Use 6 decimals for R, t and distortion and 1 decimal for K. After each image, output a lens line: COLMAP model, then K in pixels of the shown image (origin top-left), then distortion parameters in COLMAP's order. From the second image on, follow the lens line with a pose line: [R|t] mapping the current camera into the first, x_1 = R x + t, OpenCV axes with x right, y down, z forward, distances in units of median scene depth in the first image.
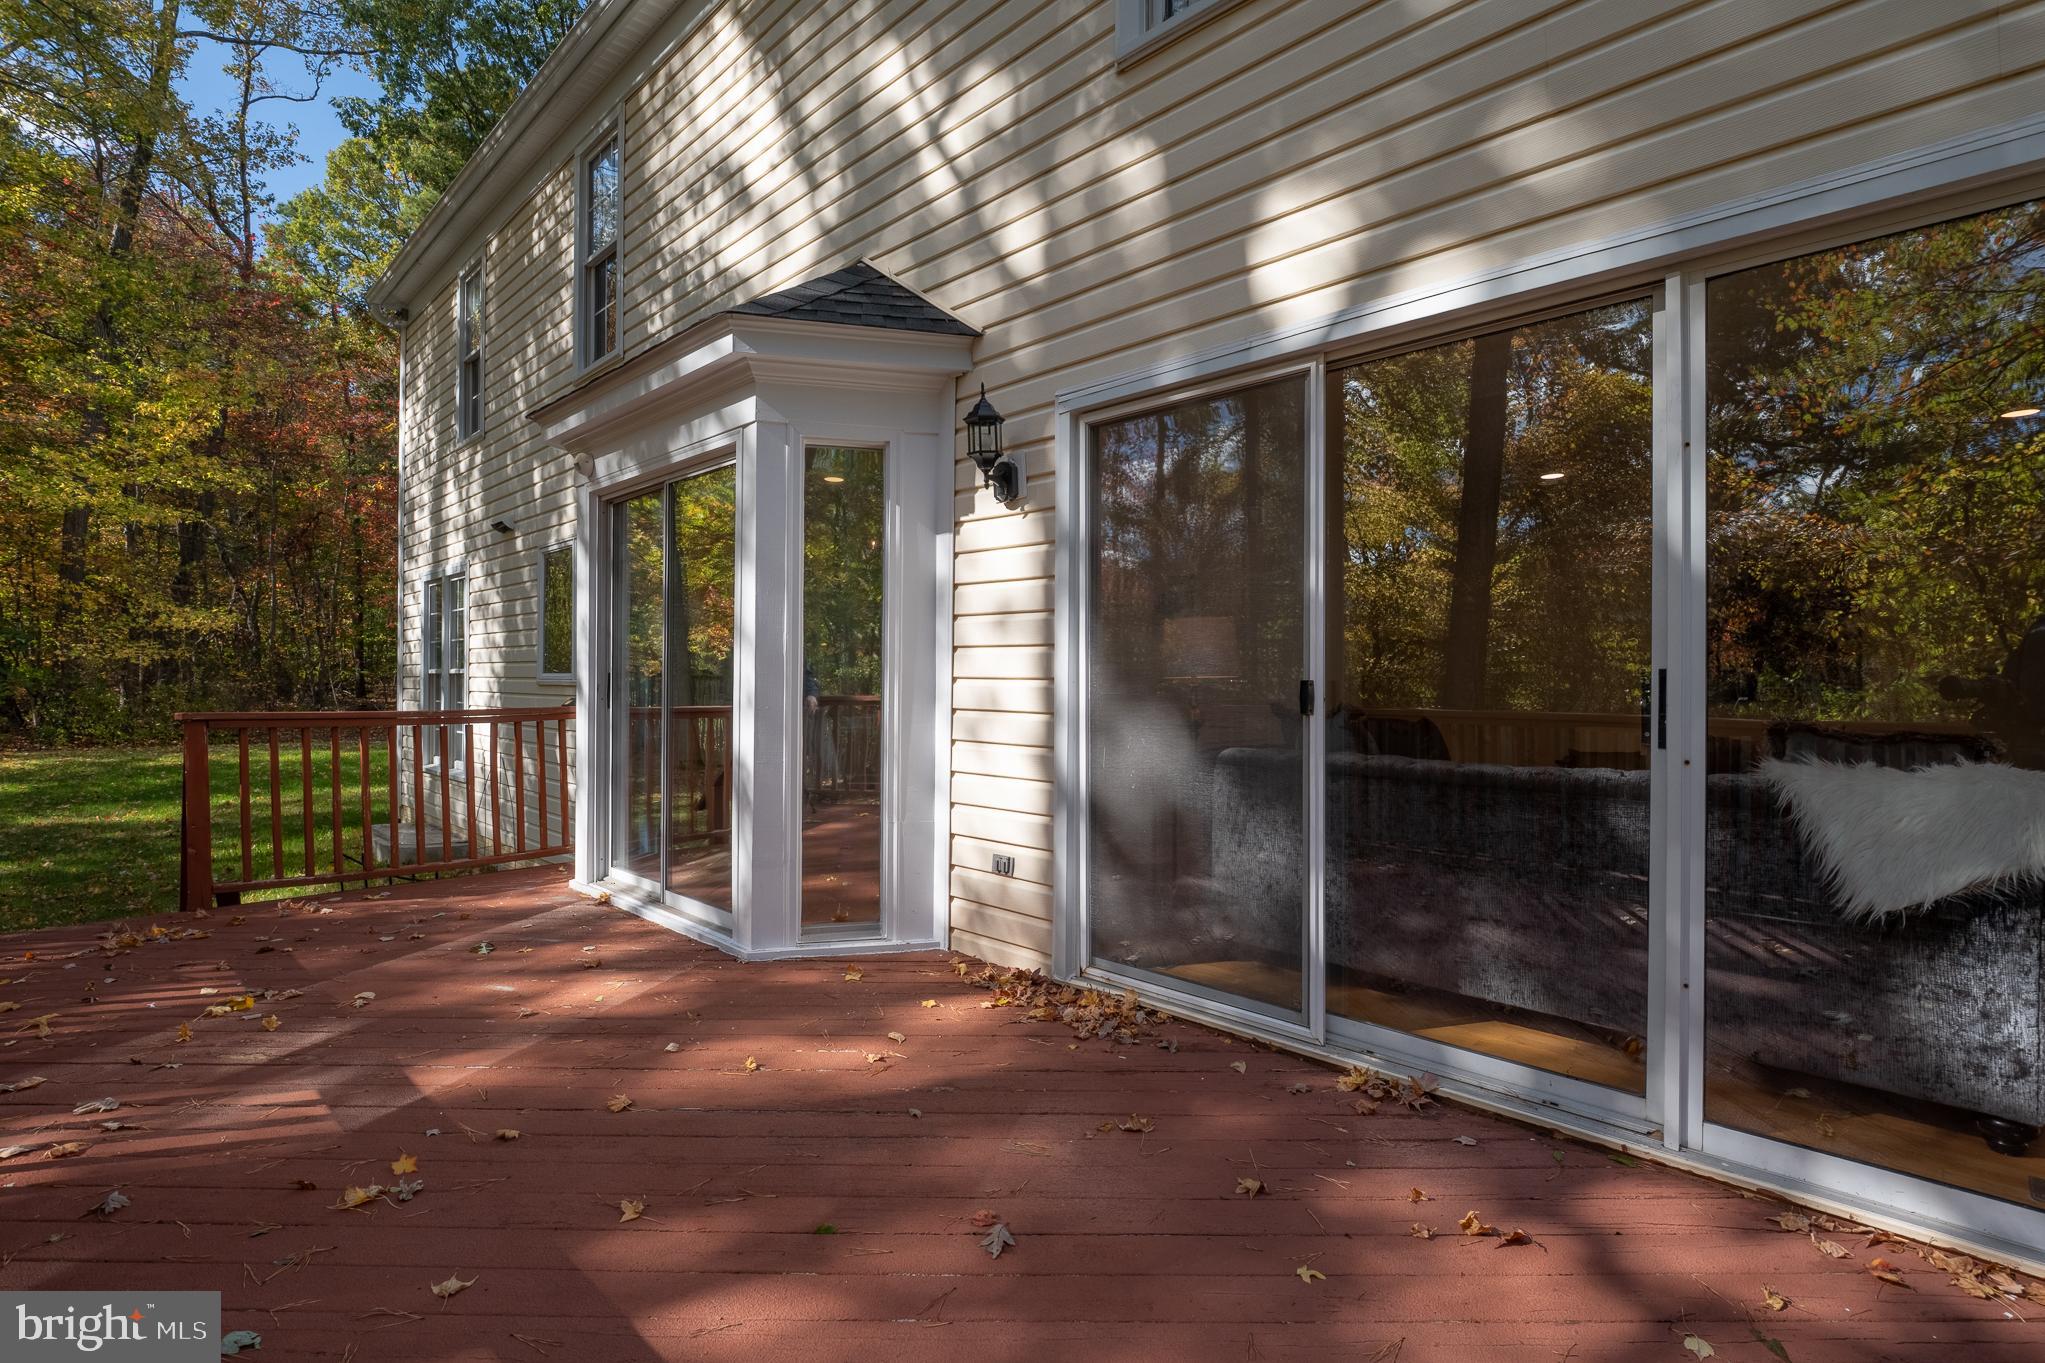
lens RADIAL K [[929.8, 0, 1022.5], [0, 929.8, 681.5], [0, 0, 1]] dist [-0.018154, -0.000438]
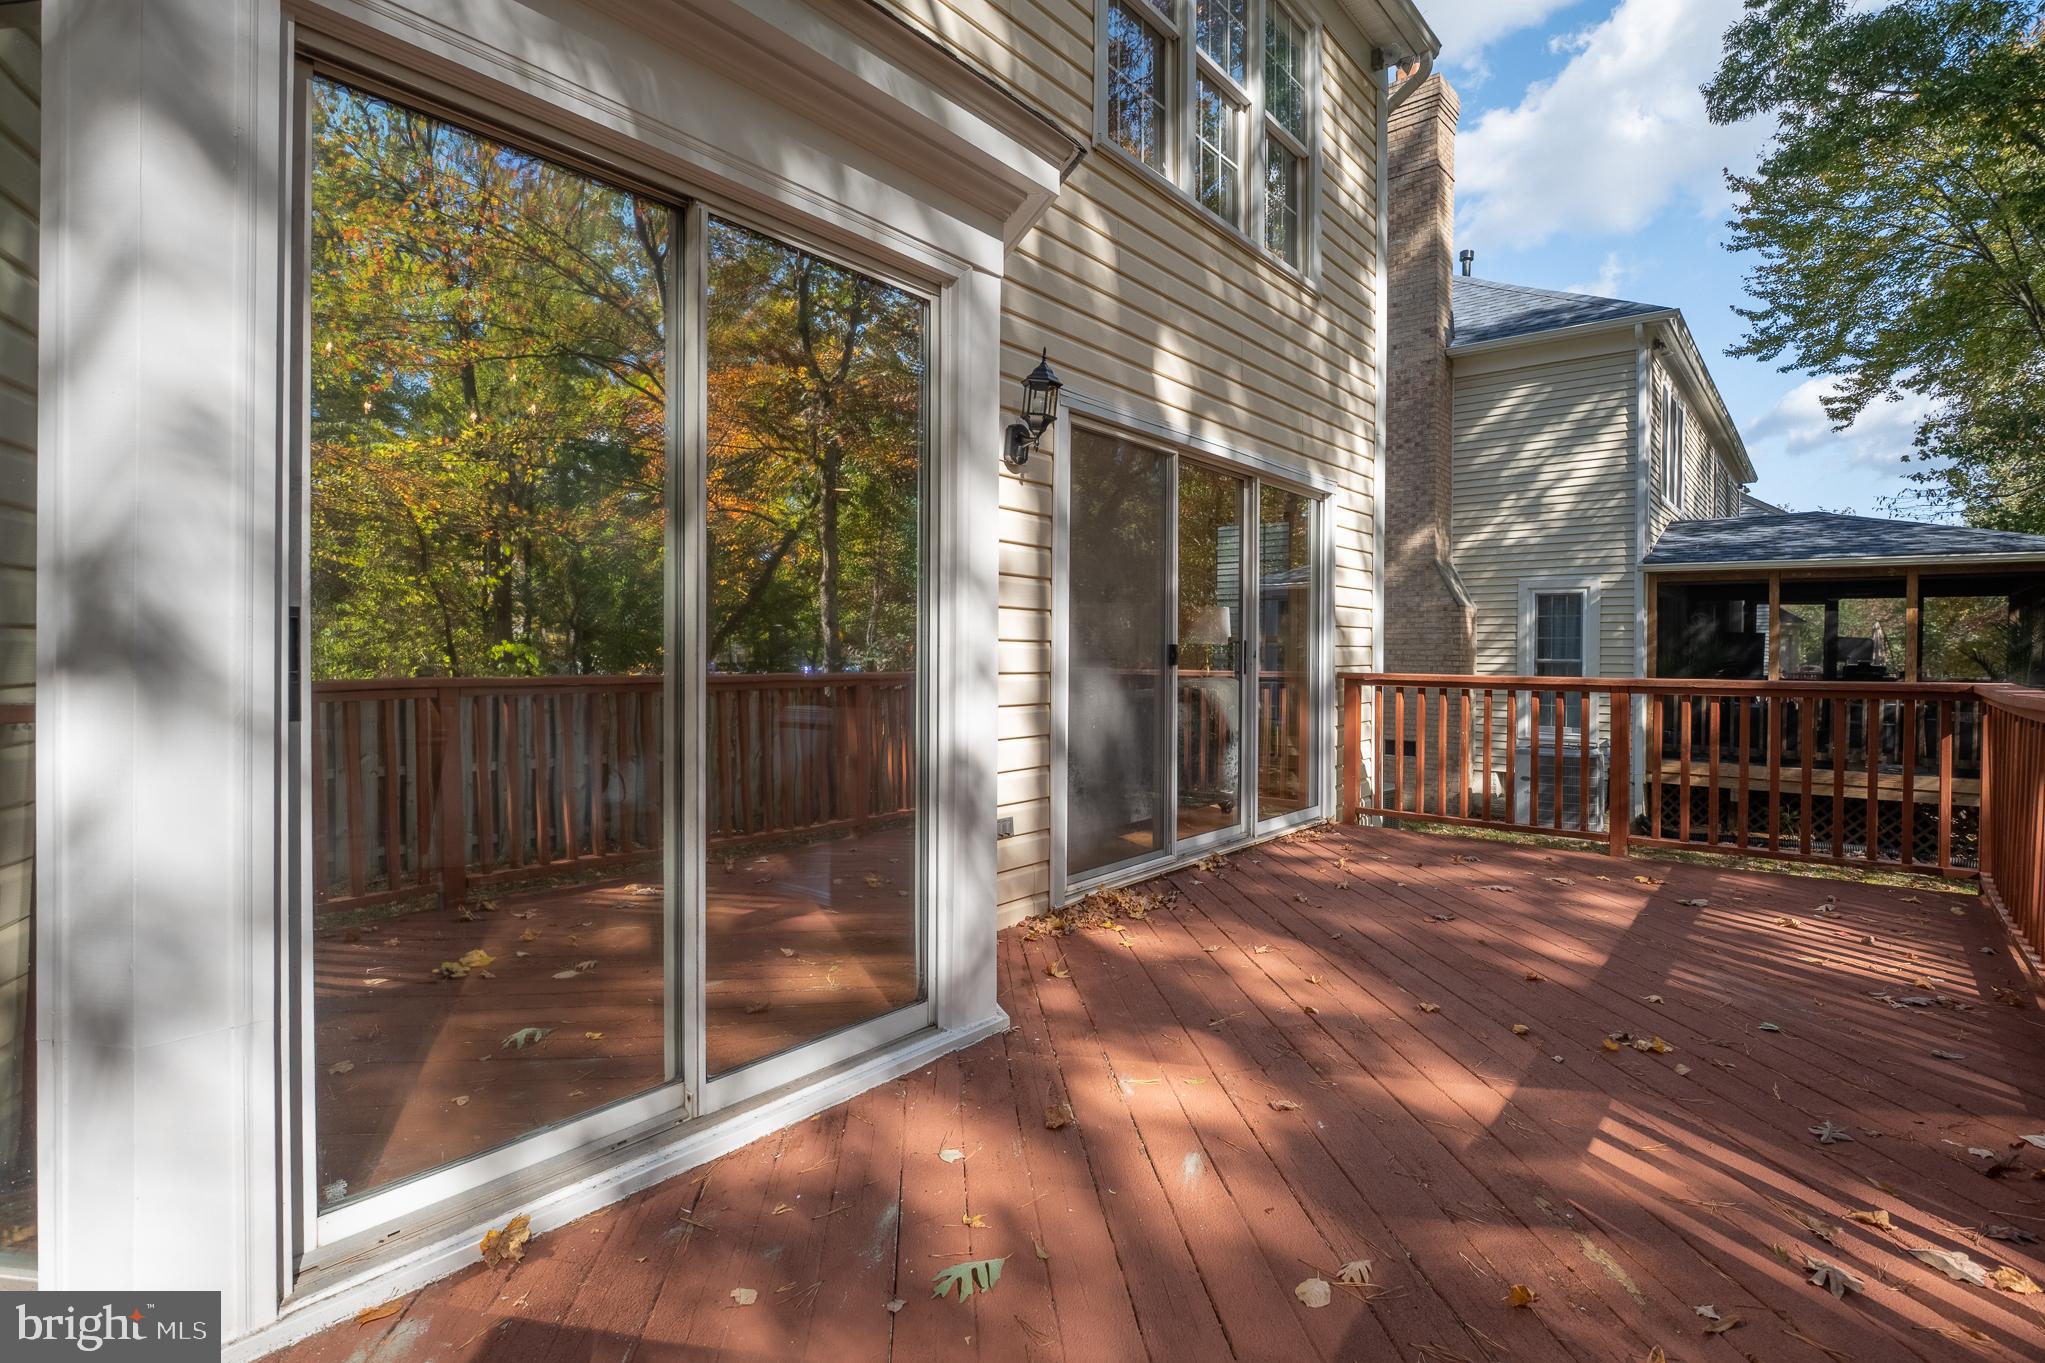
lens RADIAL K [[1035.9, 0, 1022.8], [0, 1035.9, 657.7], [0, 0, 1]] dist [0.000585, 0.000529]
pose [[-0.099835, -0.003640, 0.994997, -1.144821], [-0.004856, 0.999983, 0.003171, 0.011366], [-0.994992, -0.004515, -0.099851, 1.118276]]
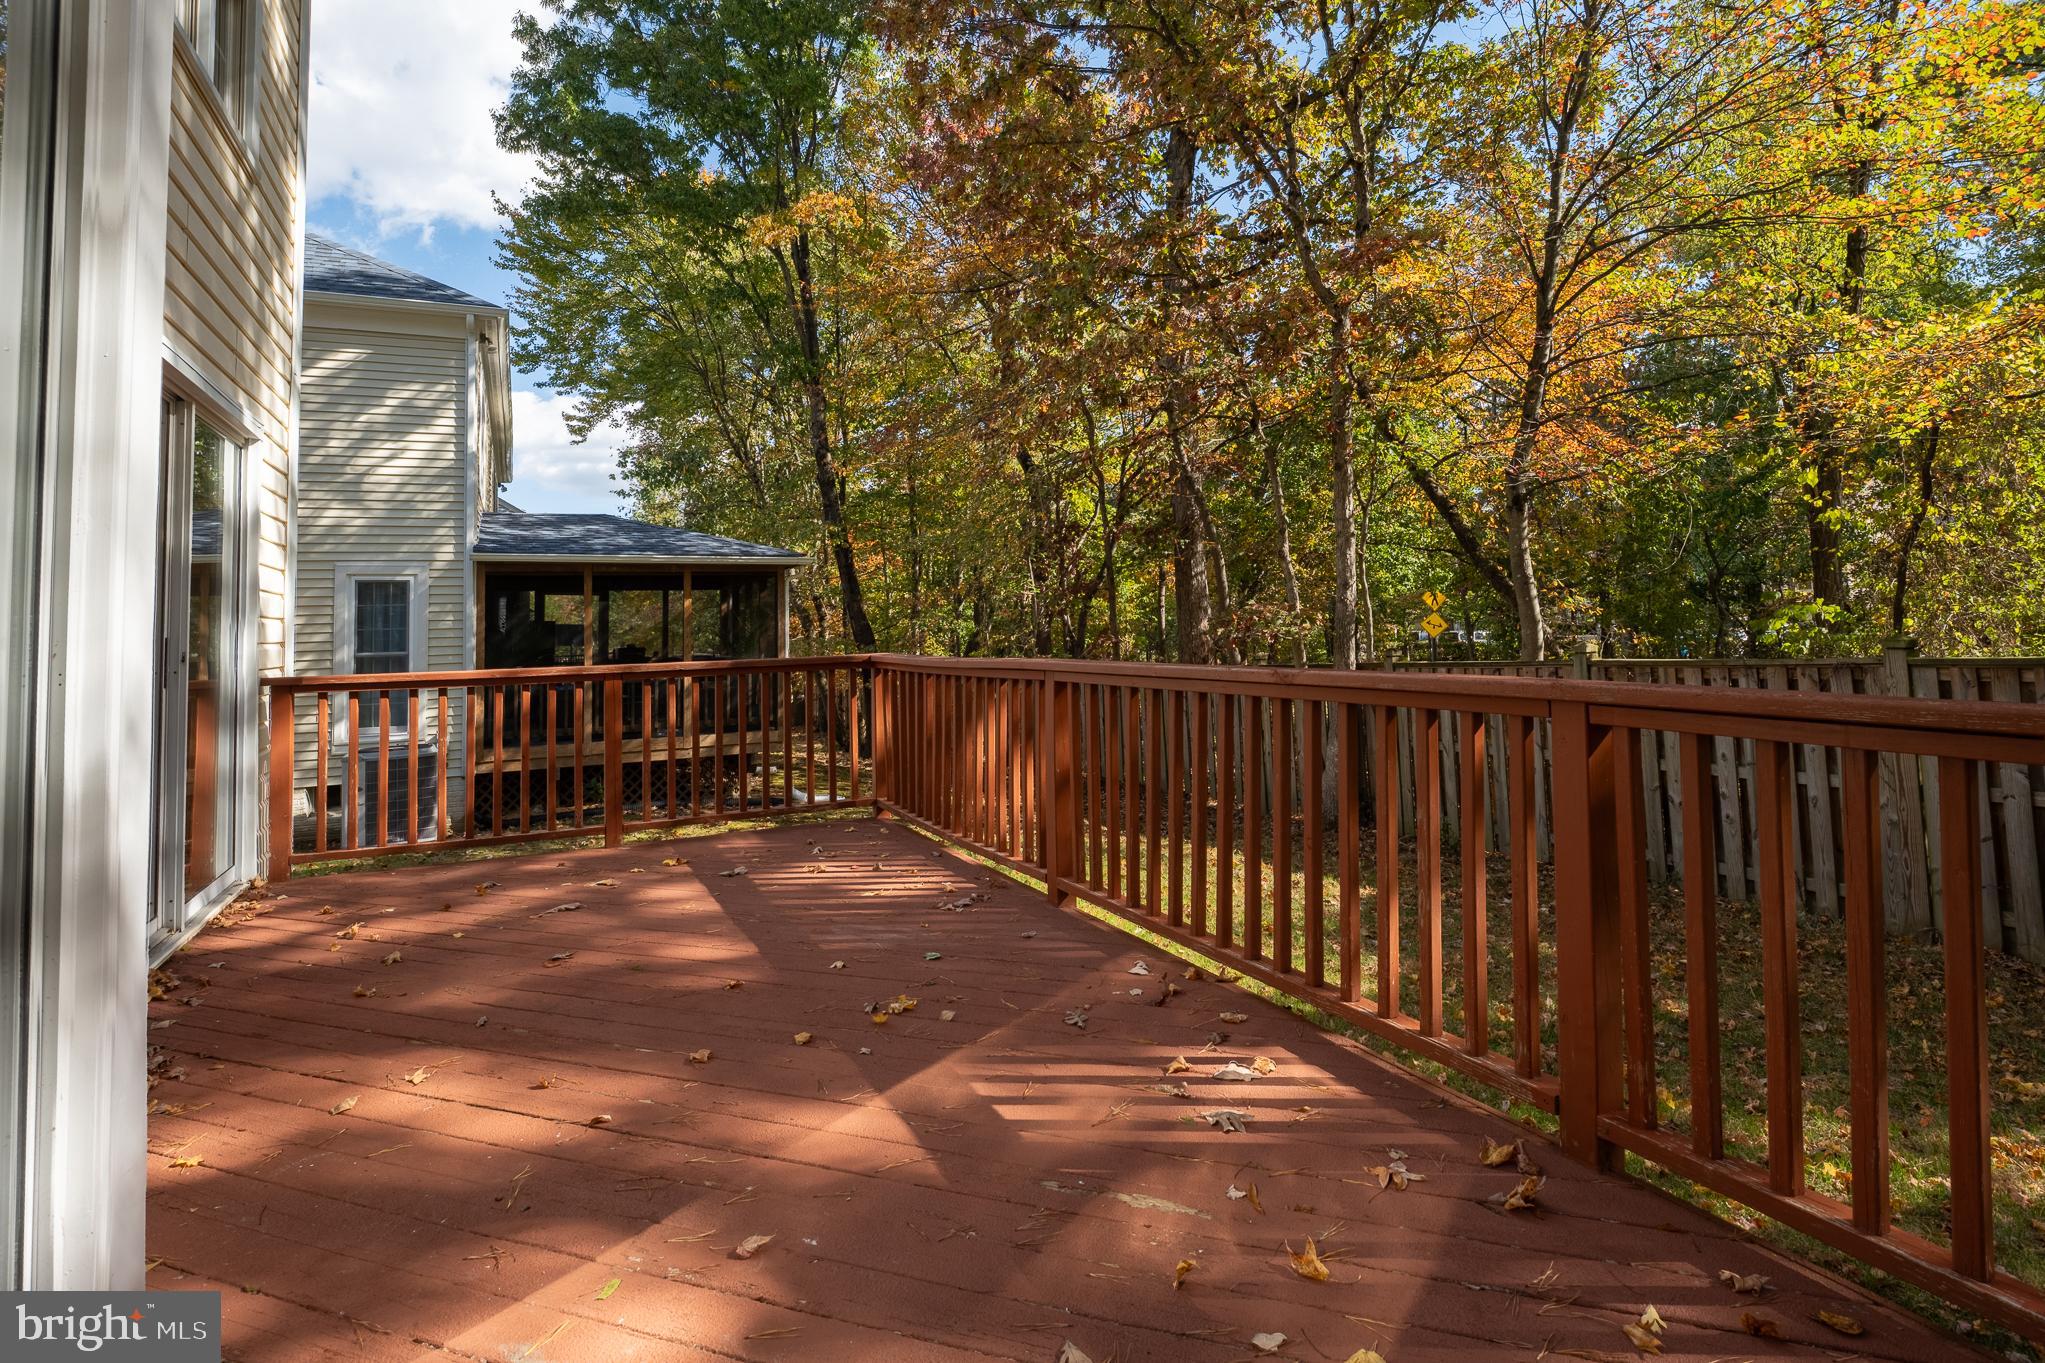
lens RADIAL K [[1050.6, 0, 1023.2], [0, 1050.6, 552.3], [0, 0, 1]] dist [0.000152, 0.000167]
pose [[-0.937835, 0.057468, 0.342291, -0.809178], [0.034837, 0.996803, -0.071906, 0.009565], [-0.345329, -0.055511, -0.936839, 1.333827]]
